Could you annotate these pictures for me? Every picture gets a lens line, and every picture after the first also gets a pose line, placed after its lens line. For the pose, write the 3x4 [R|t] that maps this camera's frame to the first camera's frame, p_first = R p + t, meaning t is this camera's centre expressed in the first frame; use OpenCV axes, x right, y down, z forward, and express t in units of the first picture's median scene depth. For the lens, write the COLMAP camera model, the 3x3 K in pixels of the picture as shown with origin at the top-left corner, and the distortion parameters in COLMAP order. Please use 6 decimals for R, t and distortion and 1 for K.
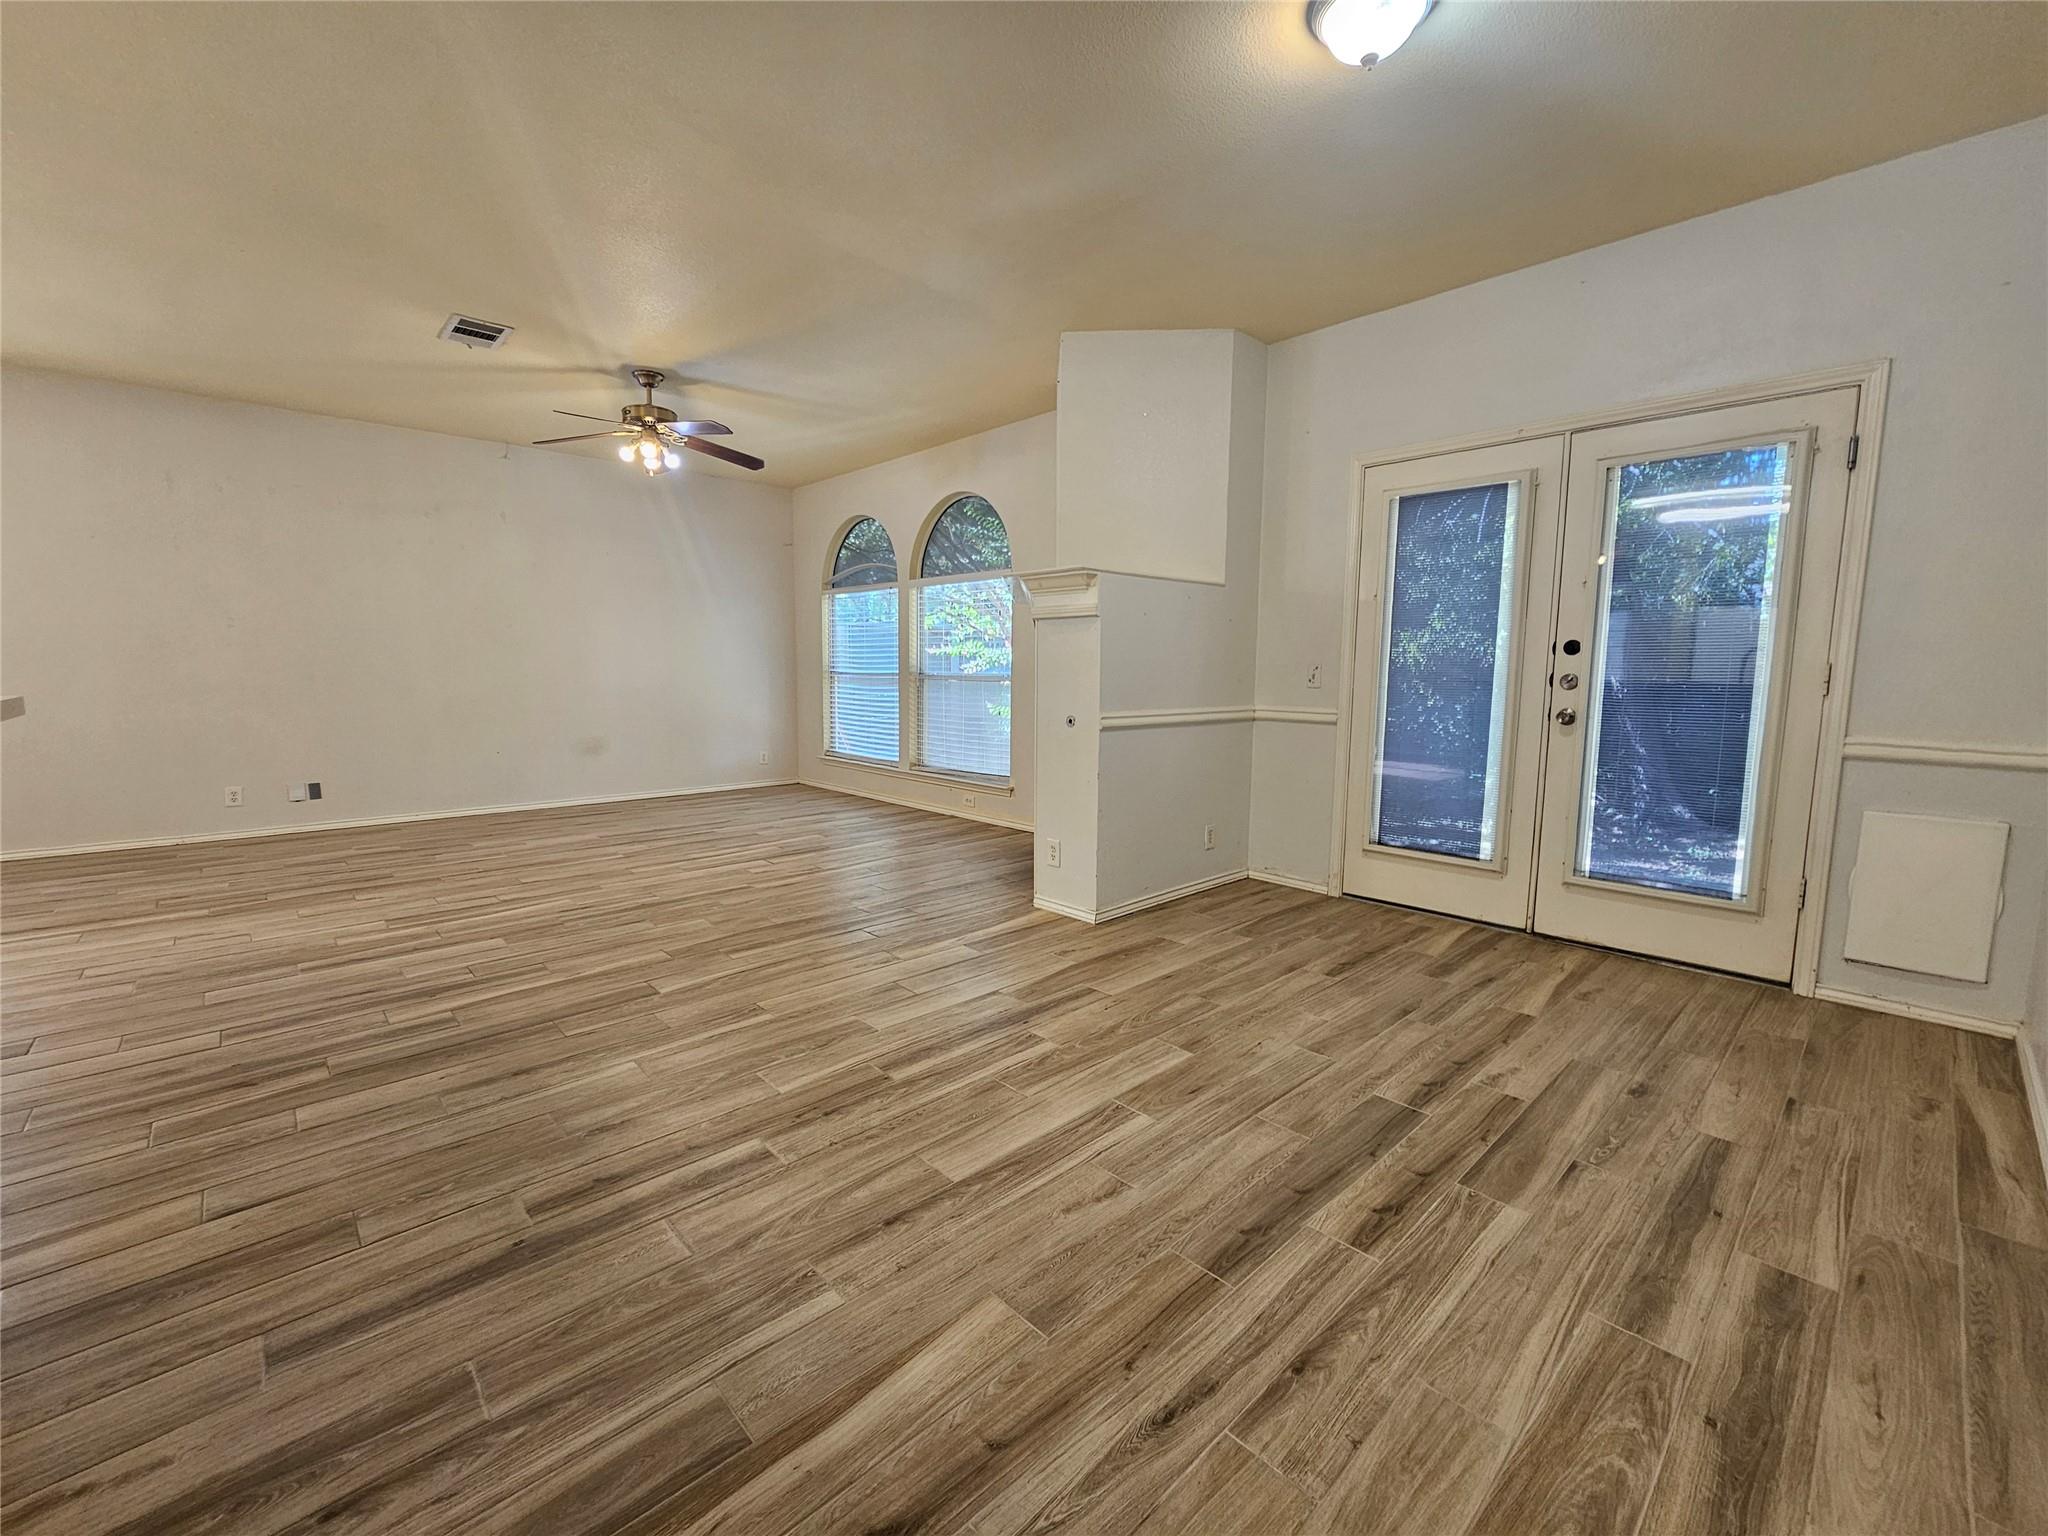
lens RADIAL K [[842.2, 0, 1009.3], [0, 842.2, 758.1], [0, 0, 1]] dist [-0.005689, 0.003153]
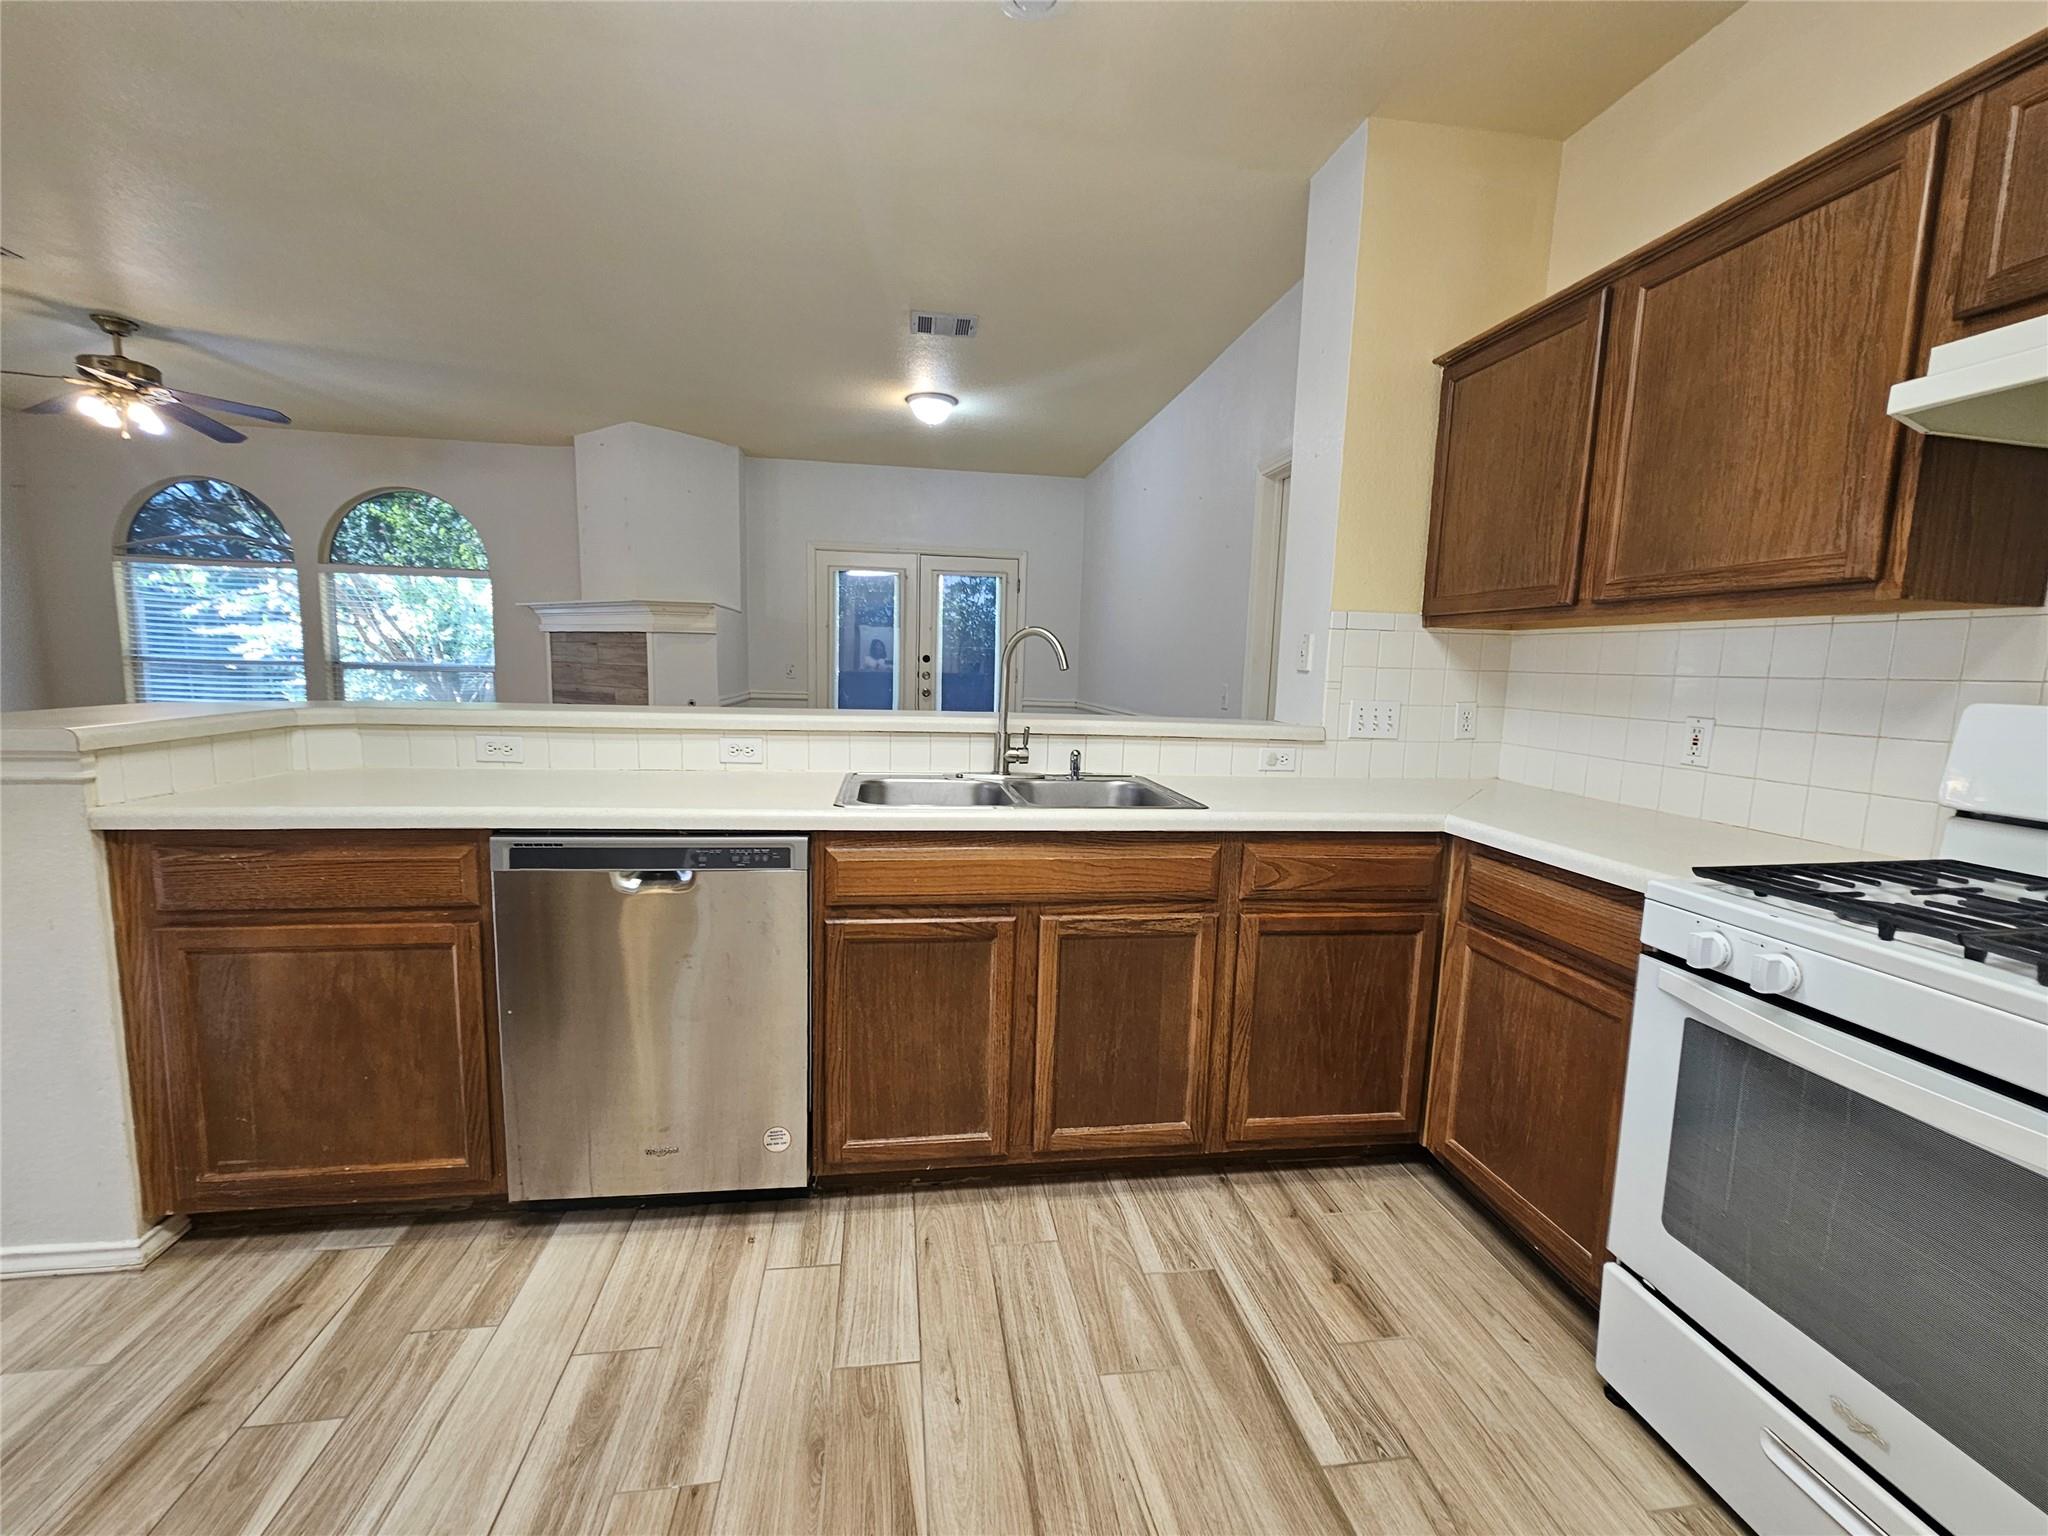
lens RADIAL K [[842.2, 0, 1016.5], [0, 842.2, 773.1], [0, 0, 1]] dist [-0.005689, 0.003153]
pose [[0.565638, -0.100641, 0.818489, -0.874323], [0.064556, 0.994883, 0.077718, 0.000626], [-0.822123, 0.008878, 0.569241, -0.335350]]
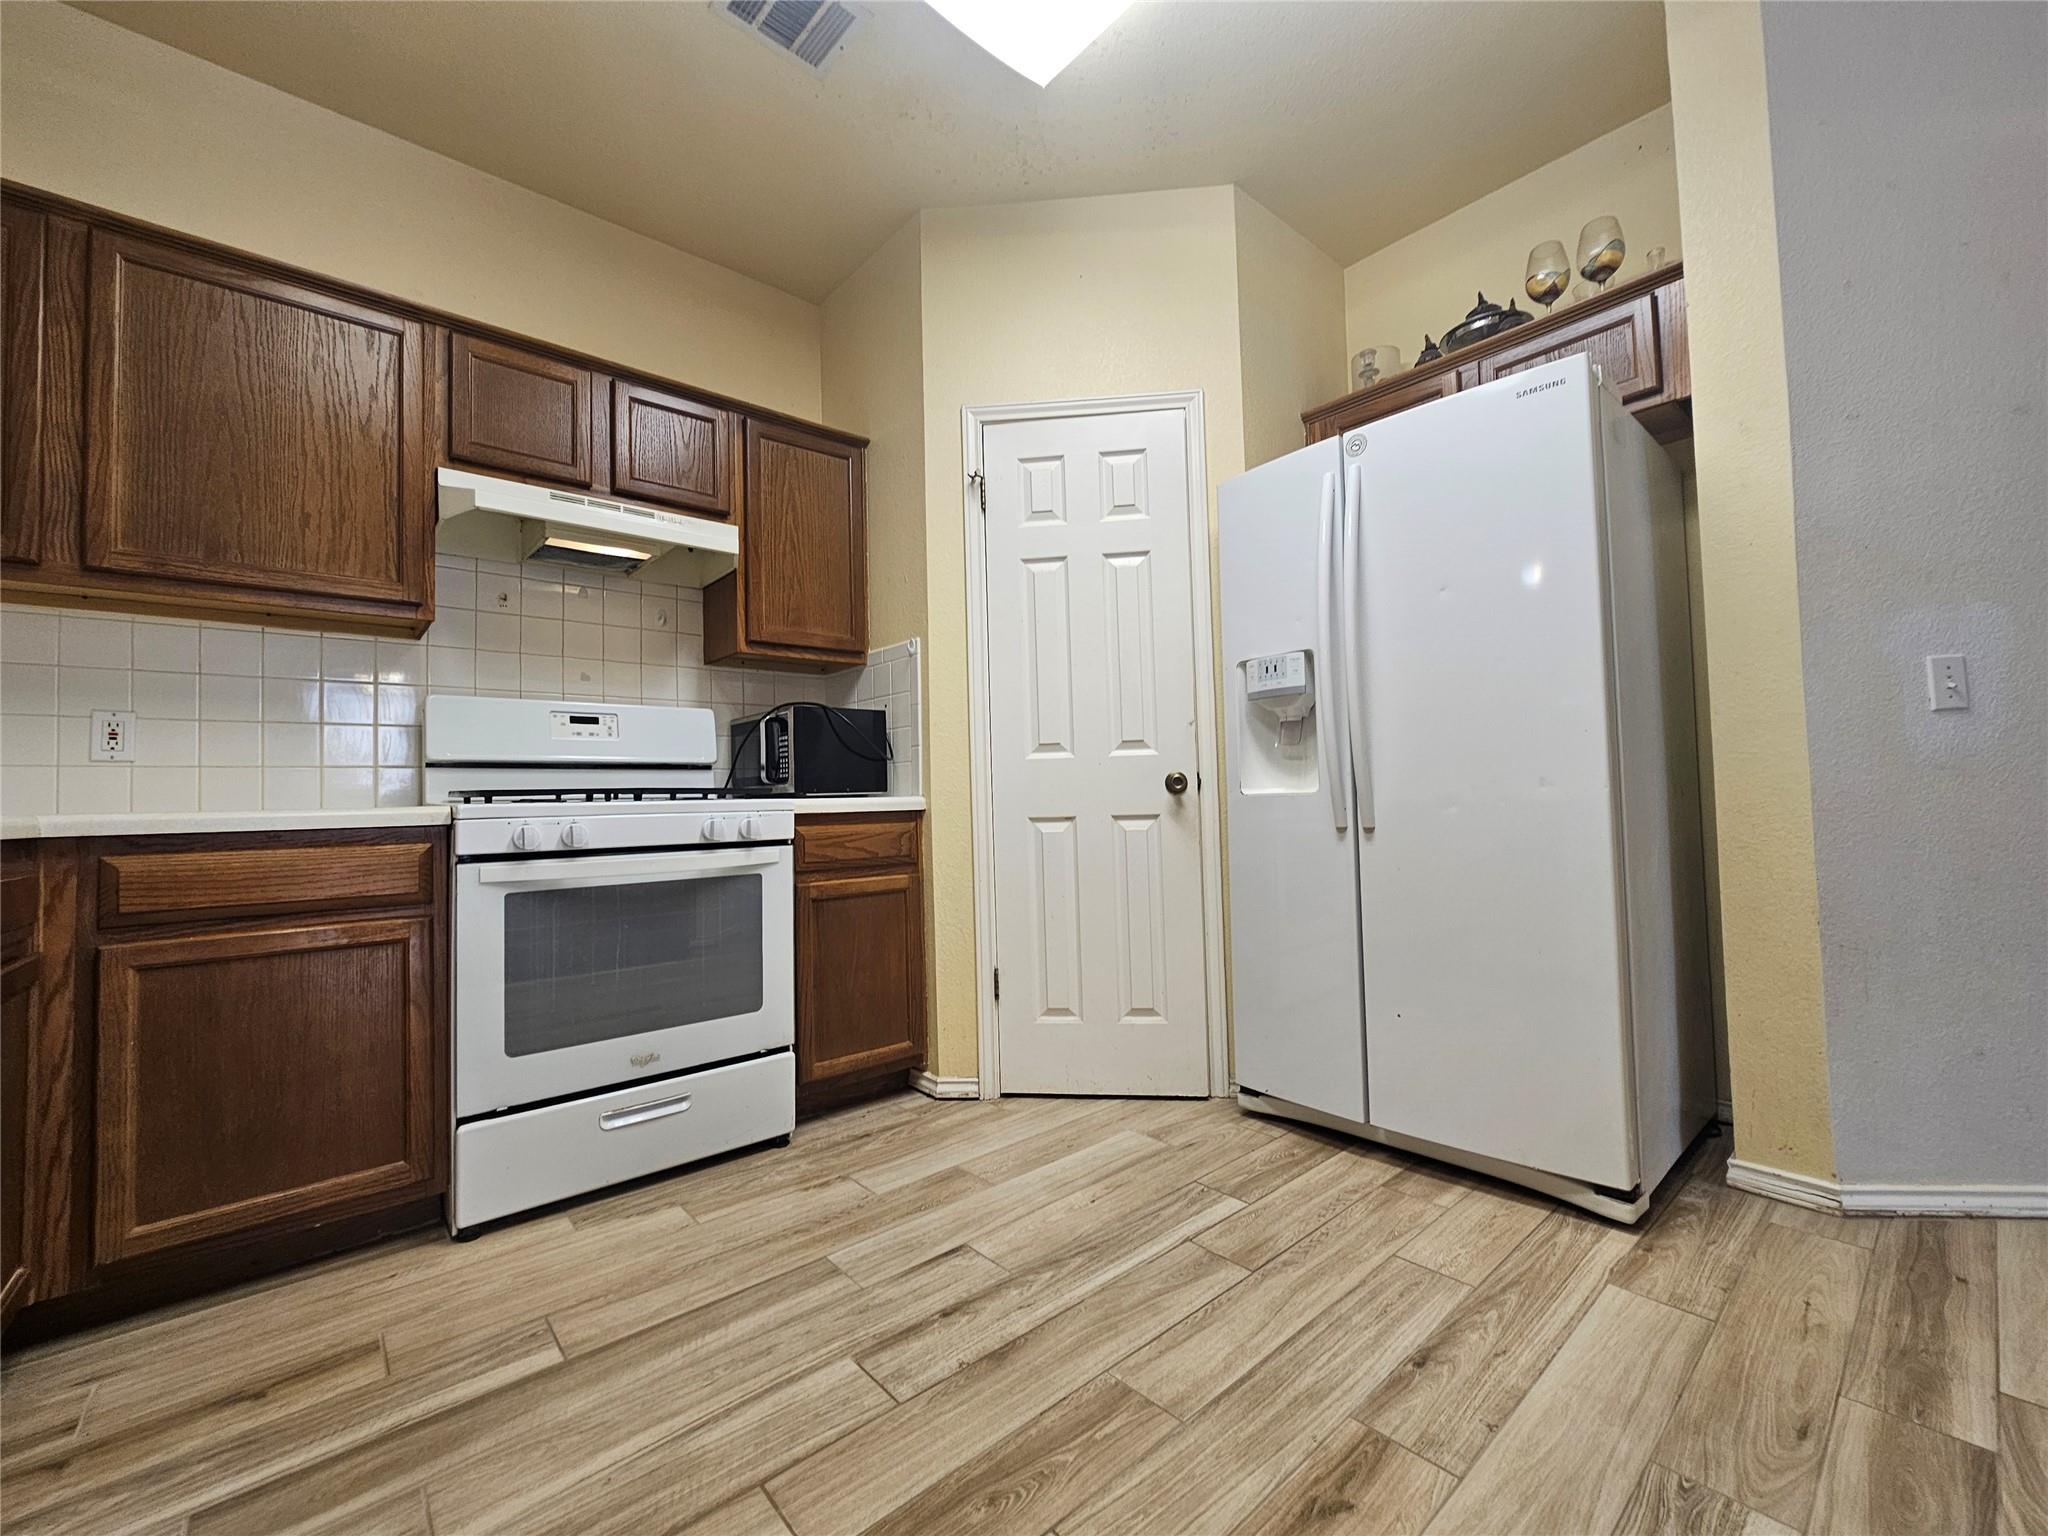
lens RADIAL K [[842.2, 0, 1009.8], [0, 842.2, 772.9], [0, 0, 1]] dist [-0.005689, 0.003153]
pose [[-0.999058, 0.015434, 0.040561, -0.747197], [0.018408, 0.997088, 0.074010, 0.048650], [-0.039300, 0.074687, -0.996432, 0.141608]]
